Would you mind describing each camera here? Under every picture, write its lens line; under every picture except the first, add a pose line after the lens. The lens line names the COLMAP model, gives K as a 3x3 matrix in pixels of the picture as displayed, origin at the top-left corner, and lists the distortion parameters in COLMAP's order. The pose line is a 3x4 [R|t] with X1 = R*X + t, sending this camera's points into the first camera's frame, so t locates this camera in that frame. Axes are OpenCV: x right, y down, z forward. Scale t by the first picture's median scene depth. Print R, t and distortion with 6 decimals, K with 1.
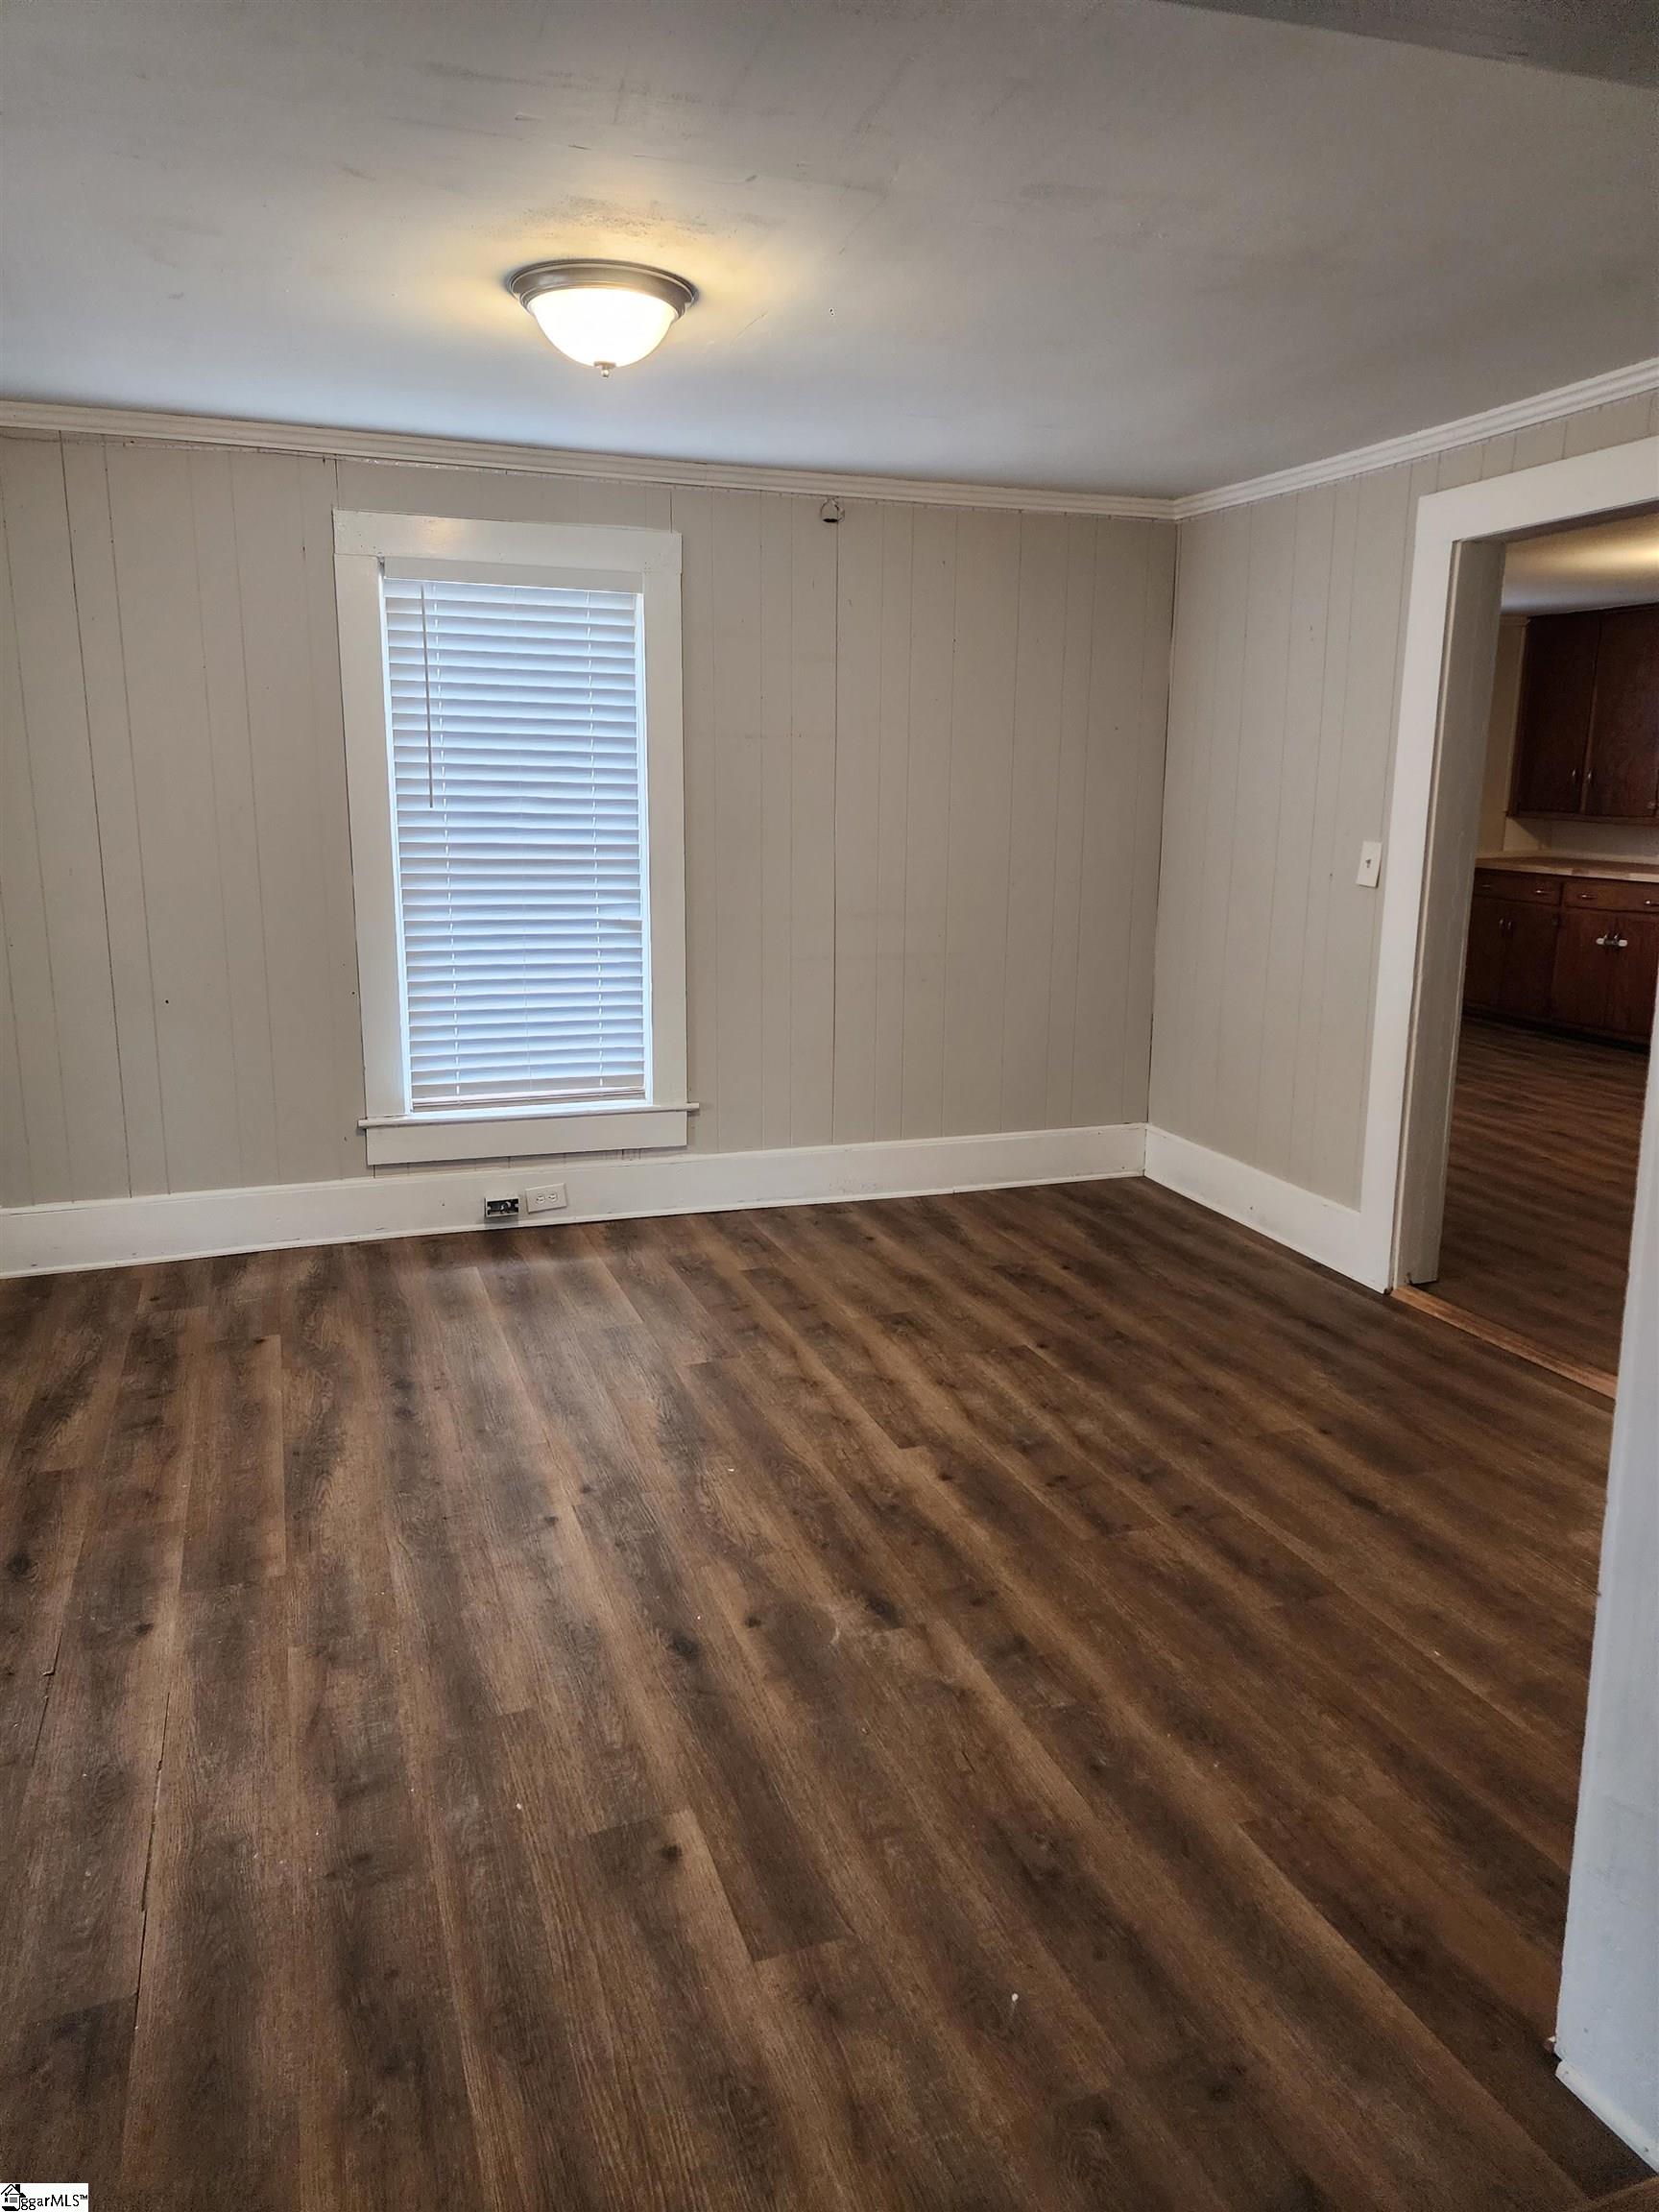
lens RADIAL K [[1471.7, 0, 829.5], [0, 1471.7, 1106.0], [0, 0, 1]] dist [0.021921, 0.000533]
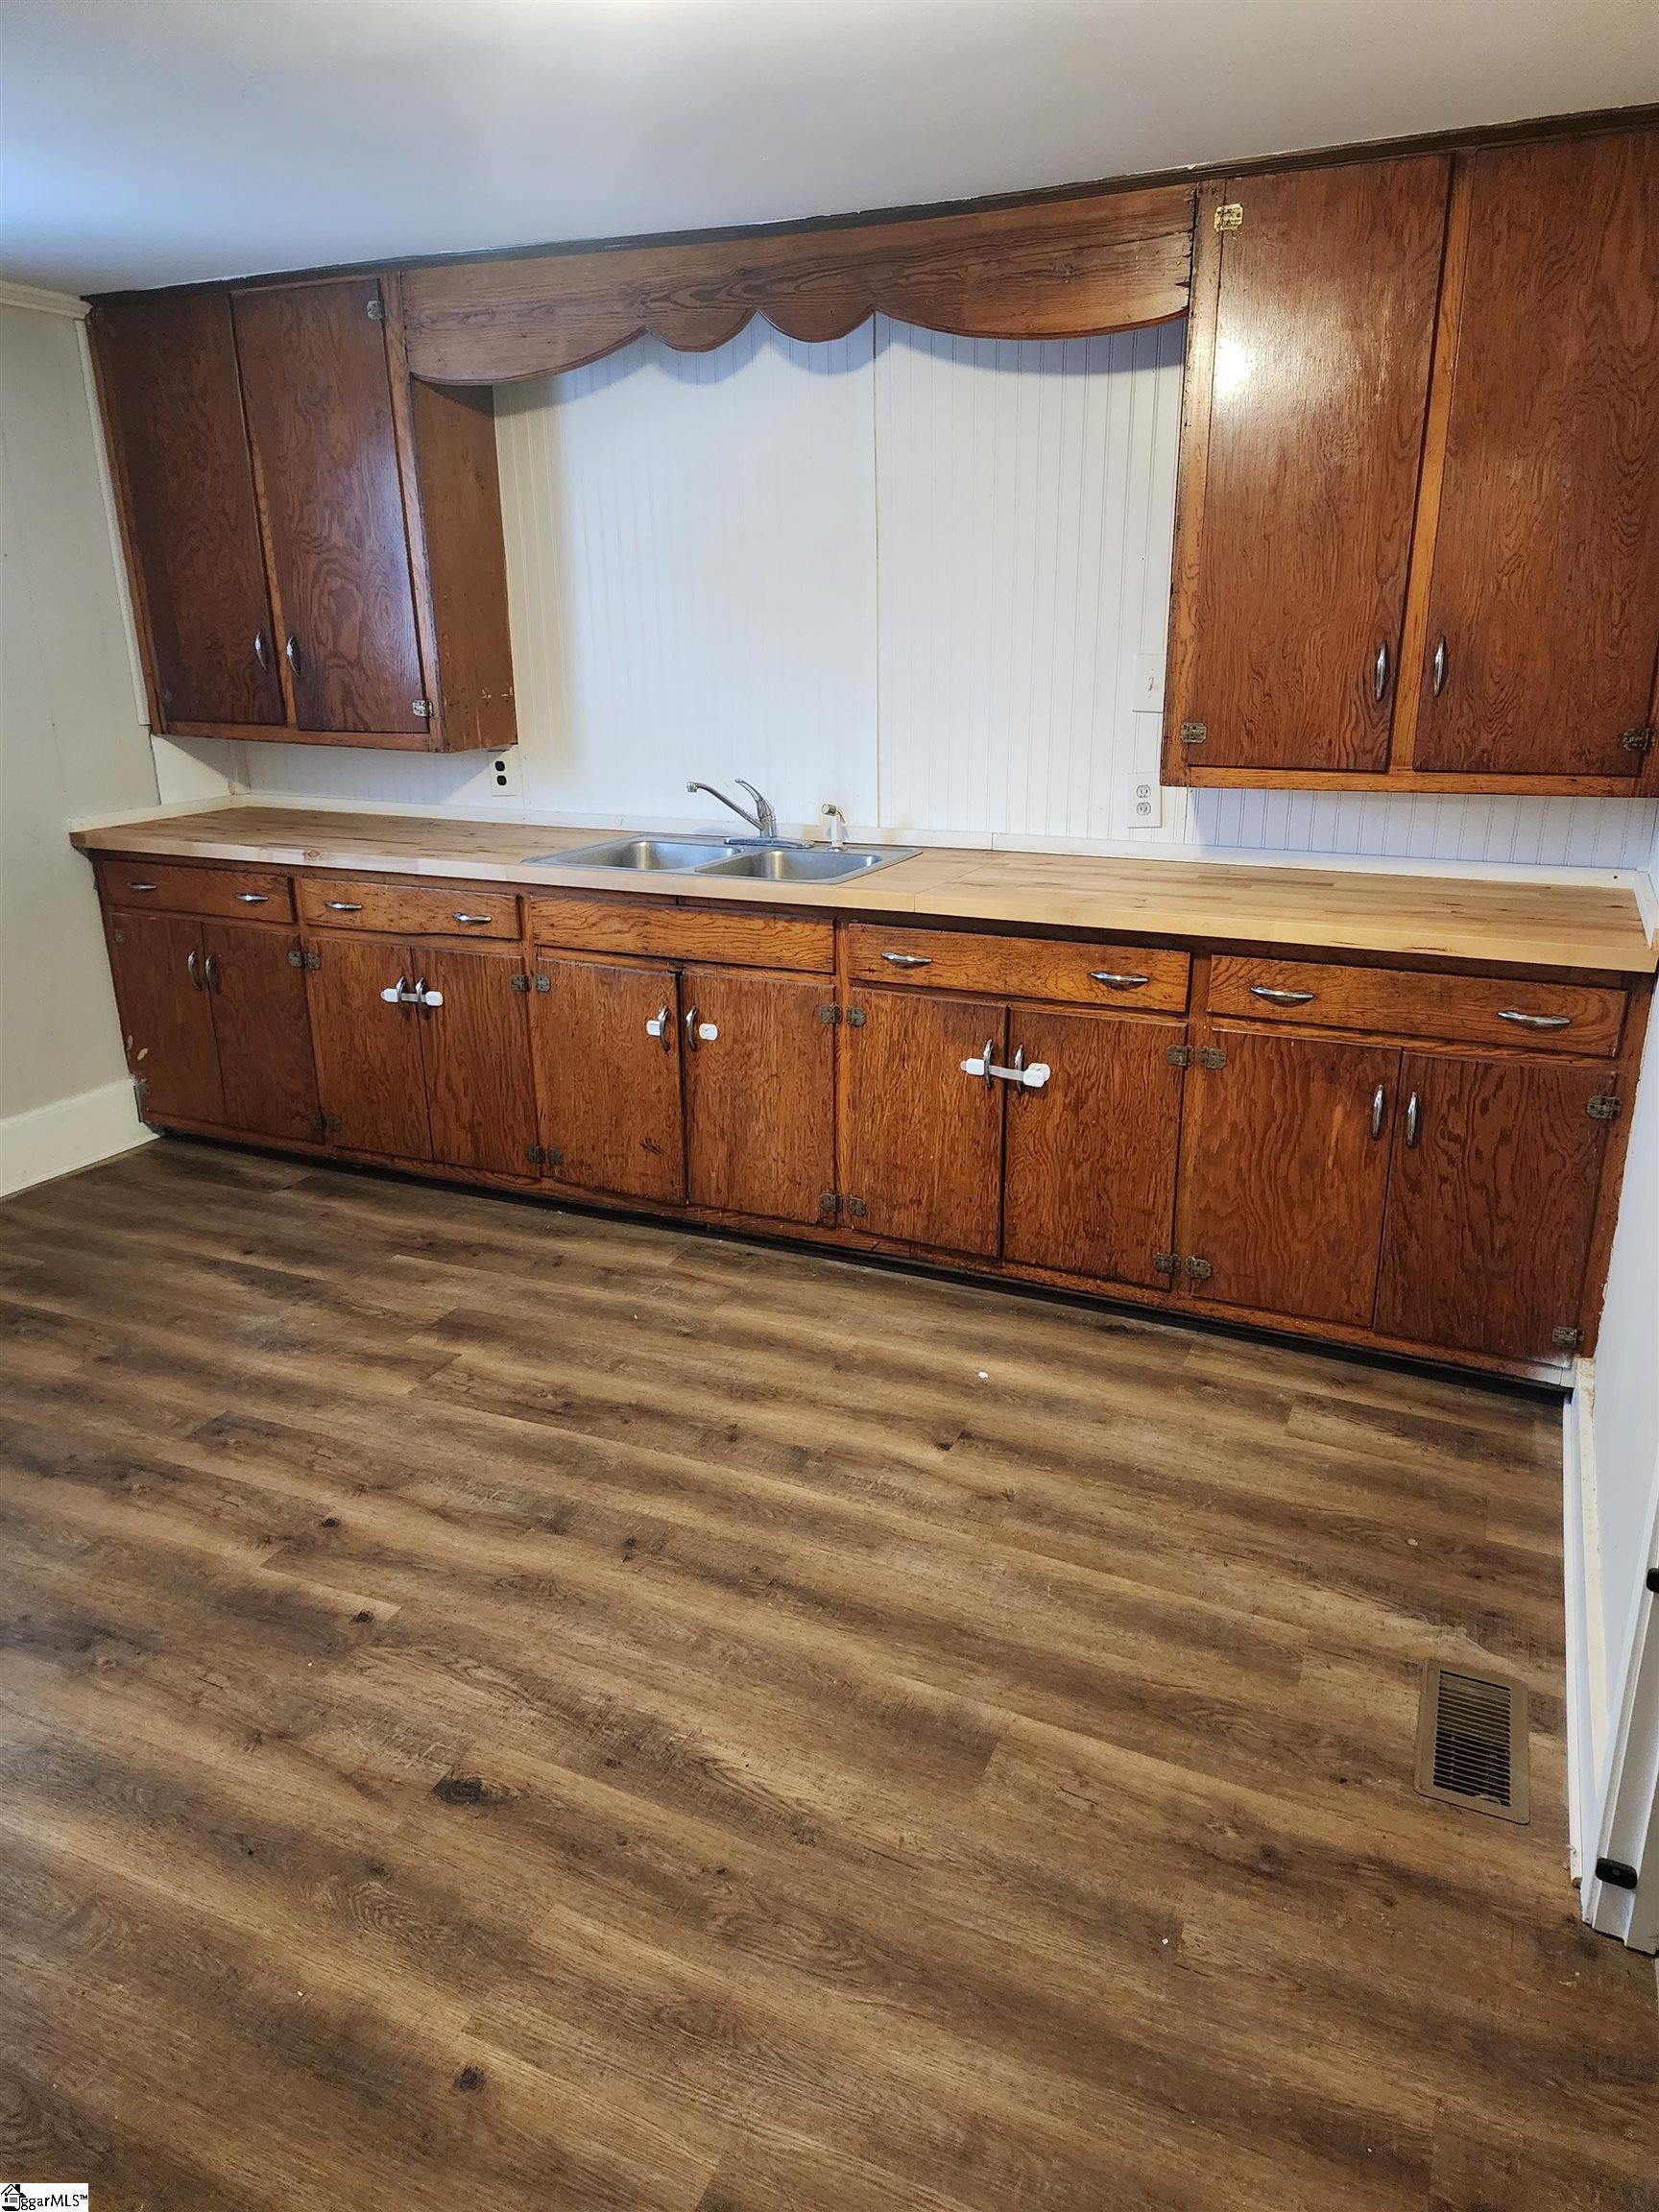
lens RADIAL K [[1471.7, 0, 829.5], [0, 1471.7, 1106.0], [0, 0, 1]] dist [0.021921, 0.000533]
pose [[0.696745, -0.238250, 0.676597, 0.273794], [0.173258, 0.971198, 0.163570, -0.127174], [-0.696080, 0.003259, 0.717956, 0.530972]]
